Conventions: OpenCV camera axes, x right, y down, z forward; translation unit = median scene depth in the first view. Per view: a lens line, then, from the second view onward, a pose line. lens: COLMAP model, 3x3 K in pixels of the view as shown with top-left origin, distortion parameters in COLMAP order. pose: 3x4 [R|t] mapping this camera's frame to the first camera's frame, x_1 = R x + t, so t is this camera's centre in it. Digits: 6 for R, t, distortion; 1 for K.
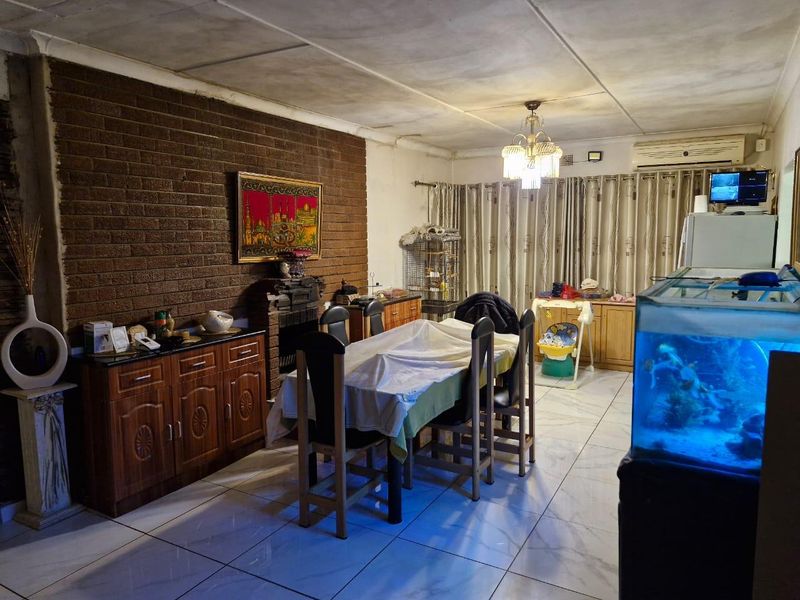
lens RADIAL K [[560.4, 0, 400.0], [0, 560.4, 300.0], [0, 0, 1]] dist [0.099155, -0.114321]
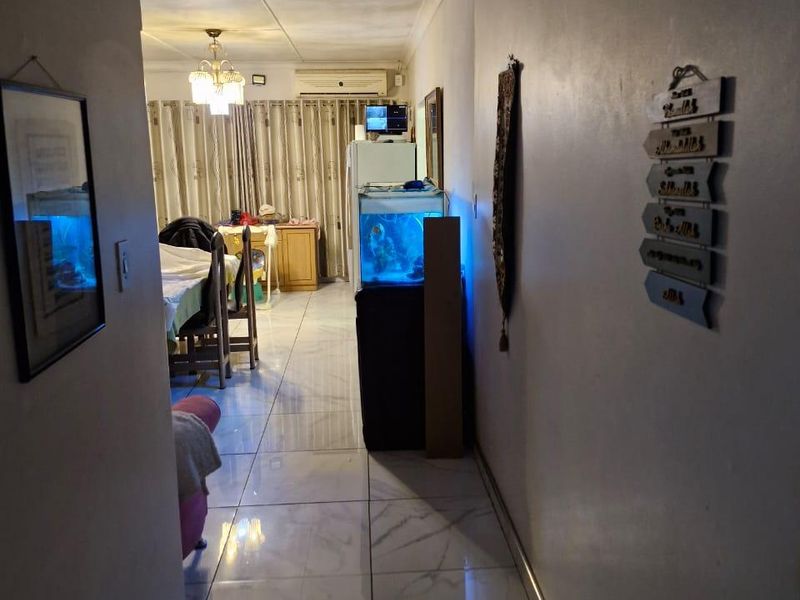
lens RADIAL K [[720.6, 0, 400.0], [0, 720.6, 300.0], [0, 0, 1]] dist [0.075847, 0.000171]
pose [[0.845082, -0.112038, 0.522765, -0.195129], [0.073621, 0.992868, 0.093777, 0.034536], [-0.529543, -0.040763, 0.847303, -0.278136]]
